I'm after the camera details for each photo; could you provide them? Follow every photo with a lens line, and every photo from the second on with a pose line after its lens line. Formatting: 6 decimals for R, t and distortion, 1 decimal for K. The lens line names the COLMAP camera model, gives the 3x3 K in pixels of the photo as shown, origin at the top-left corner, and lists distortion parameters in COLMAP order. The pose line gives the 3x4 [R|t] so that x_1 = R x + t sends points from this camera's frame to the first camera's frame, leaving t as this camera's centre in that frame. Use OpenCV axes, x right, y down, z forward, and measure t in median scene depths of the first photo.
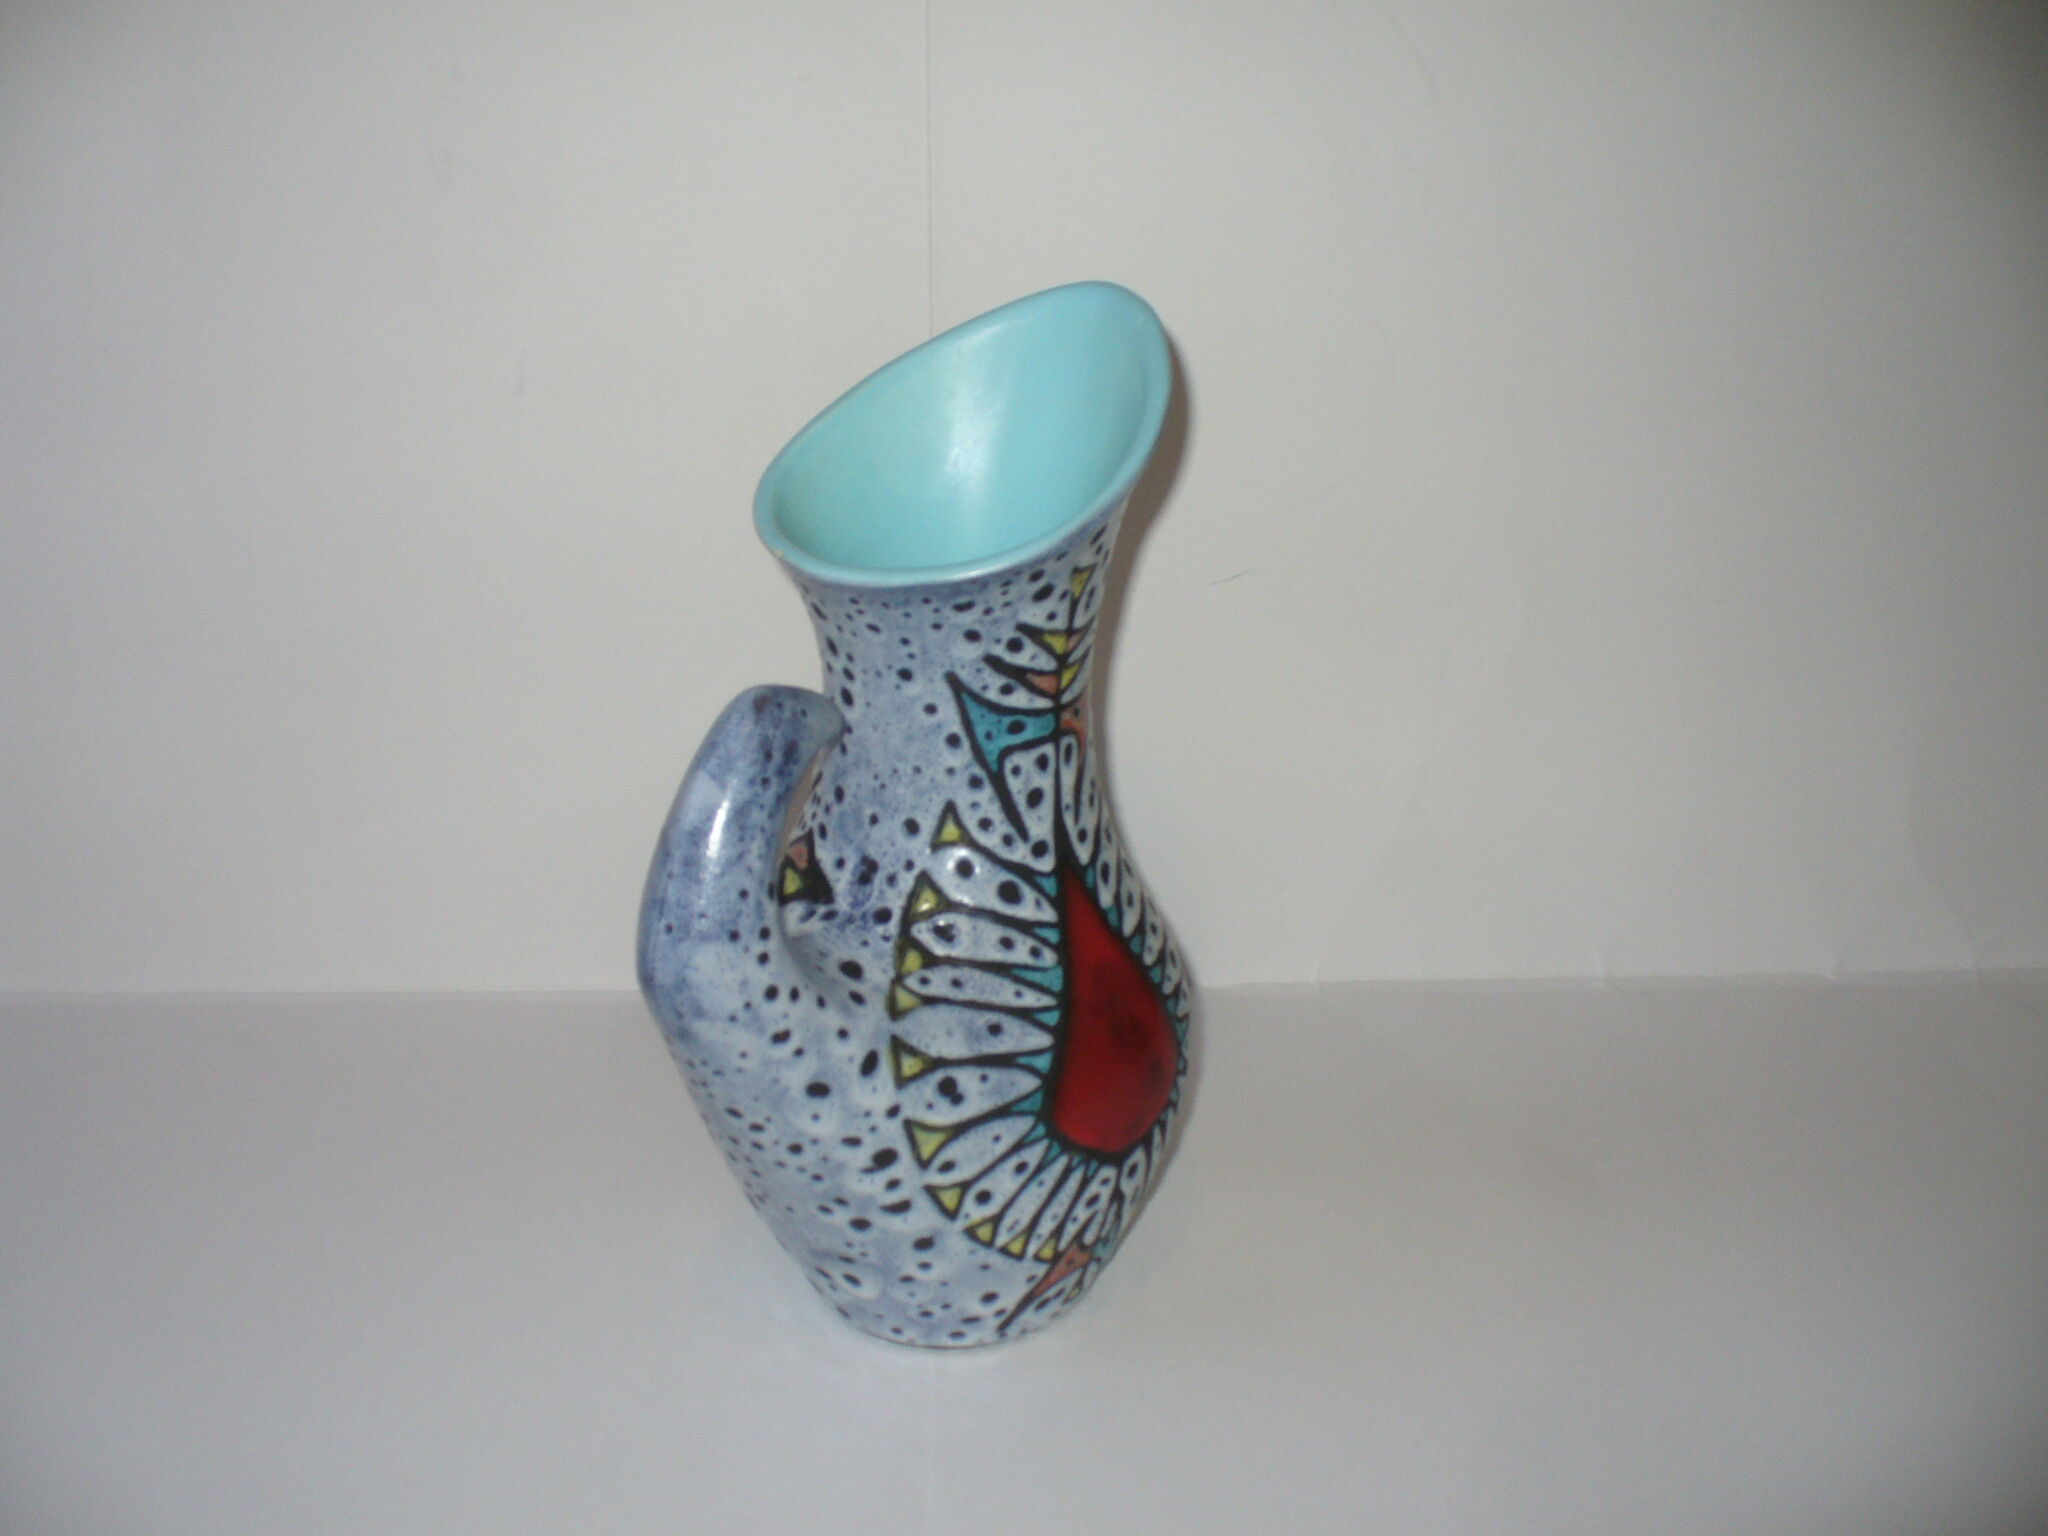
lens RADIAL K [[2266.0, 0, 1024.0], [0, 2266.0, 768.0], [0, 0, 1]] dist [-0.263203, 0.002229]
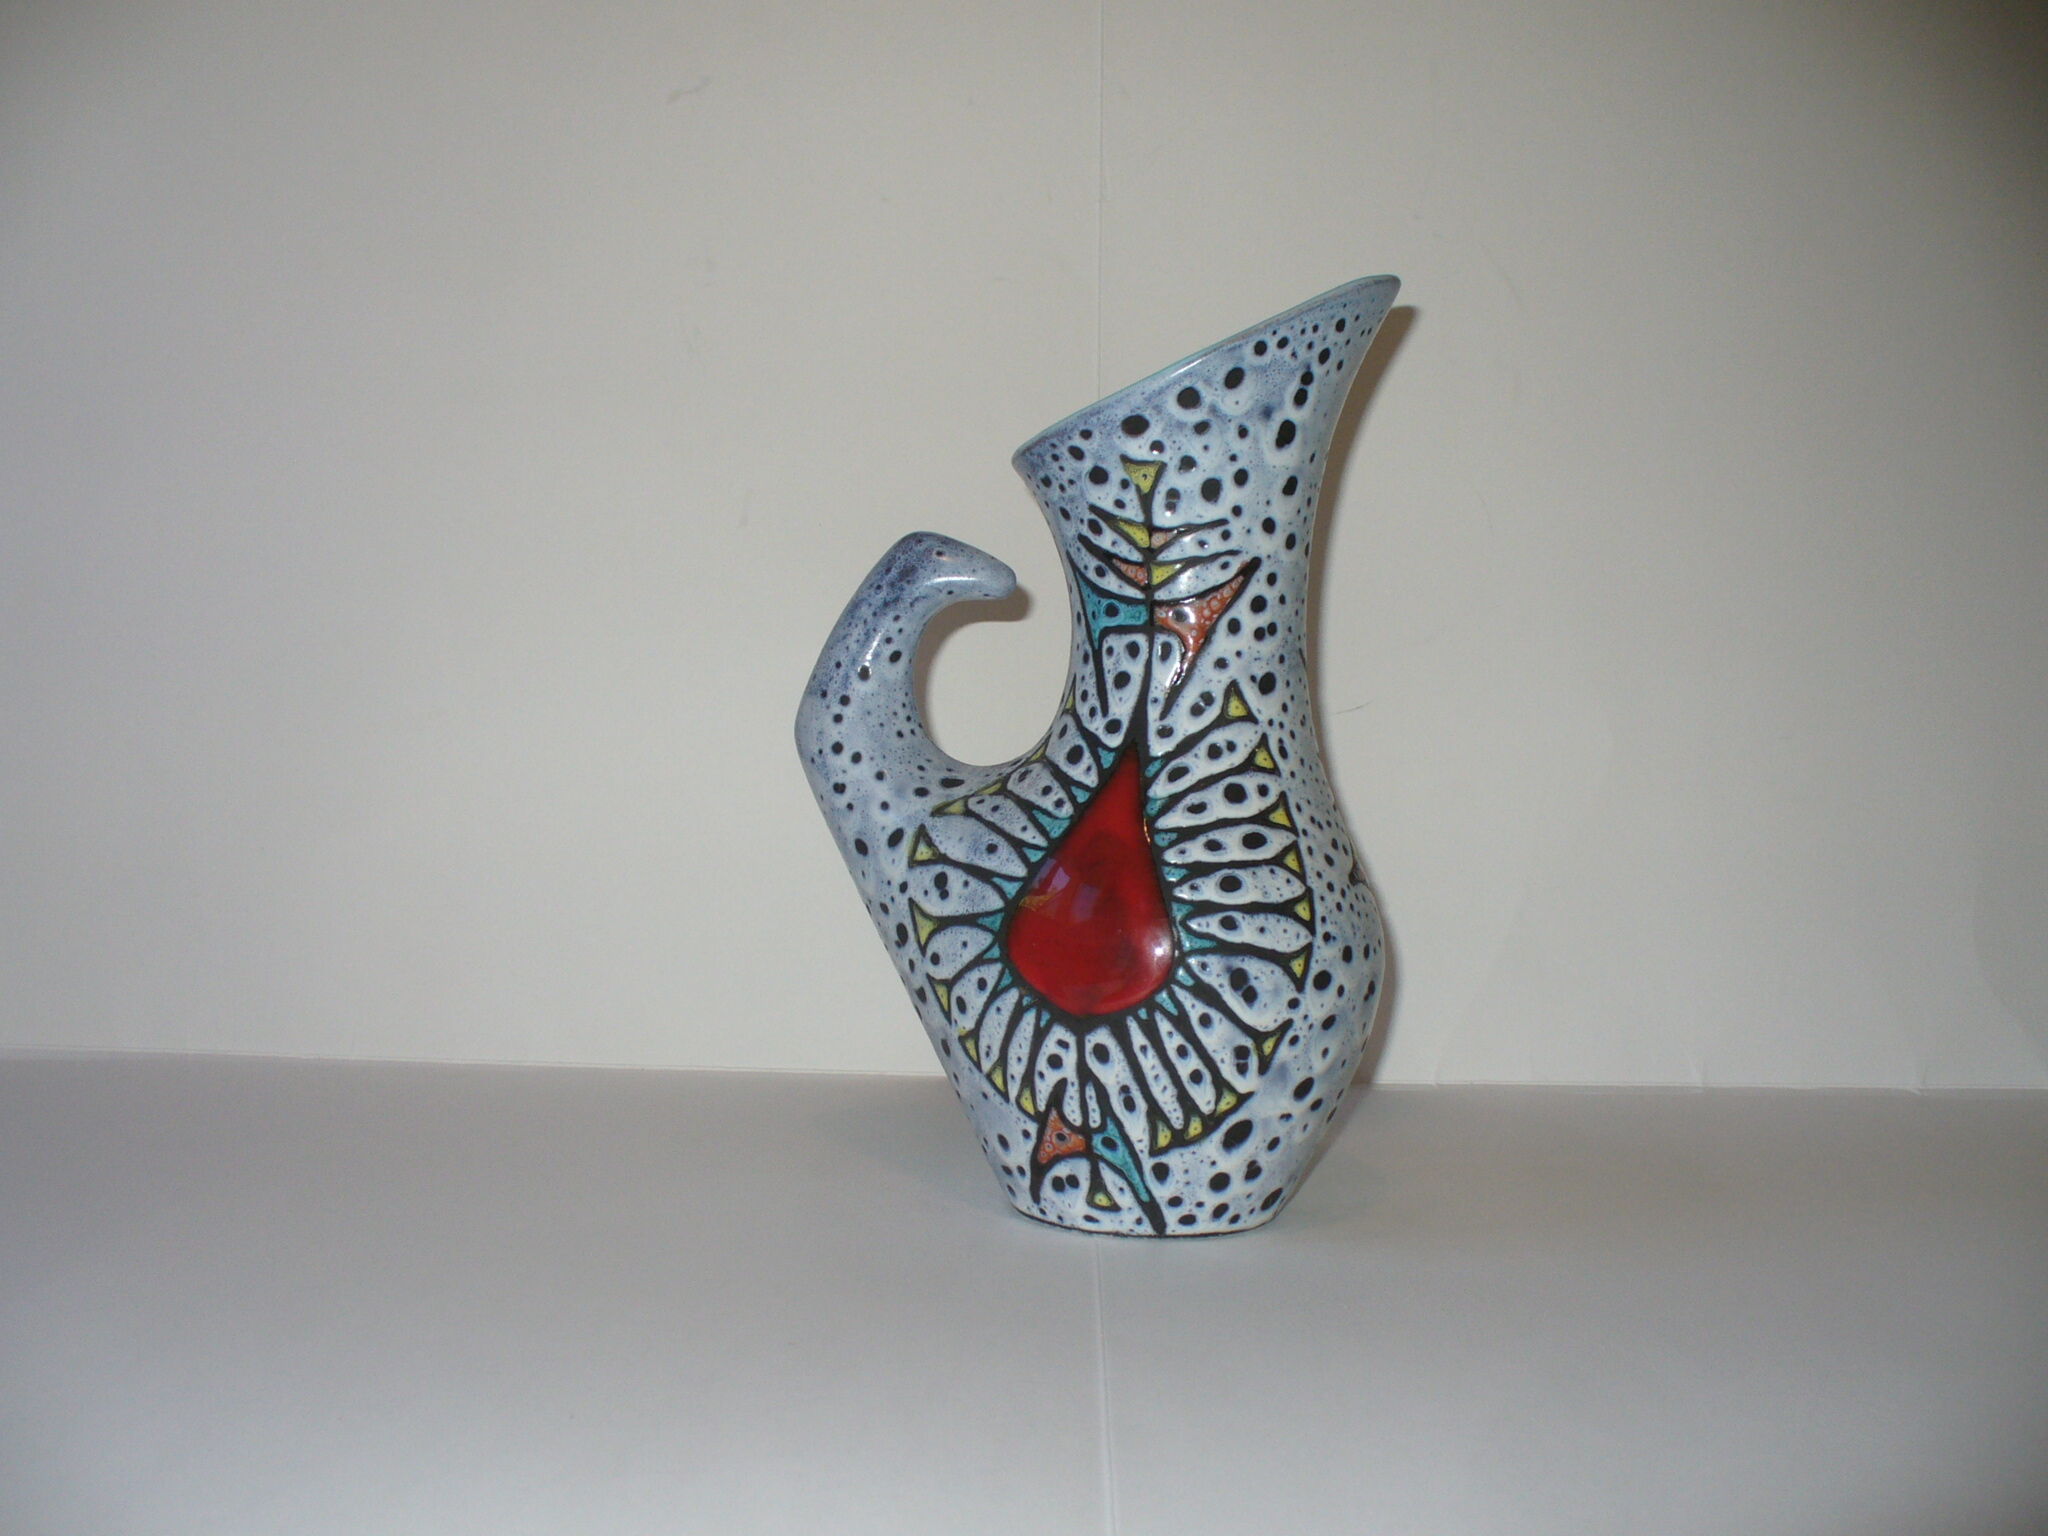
lens RADIAL K [[2266.0, 0, 1024.0], [0, 2266.0, 768.0], [0, 0, 1]] dist [-0.263203, 0.002229]
pose [[0.360986, 0.054904, -0.930954, 1.039124], [-0.363781, 0.927473, -0.086361, 0.168889], [0.858692, 0.369838, 0.354778, 0.589084]]
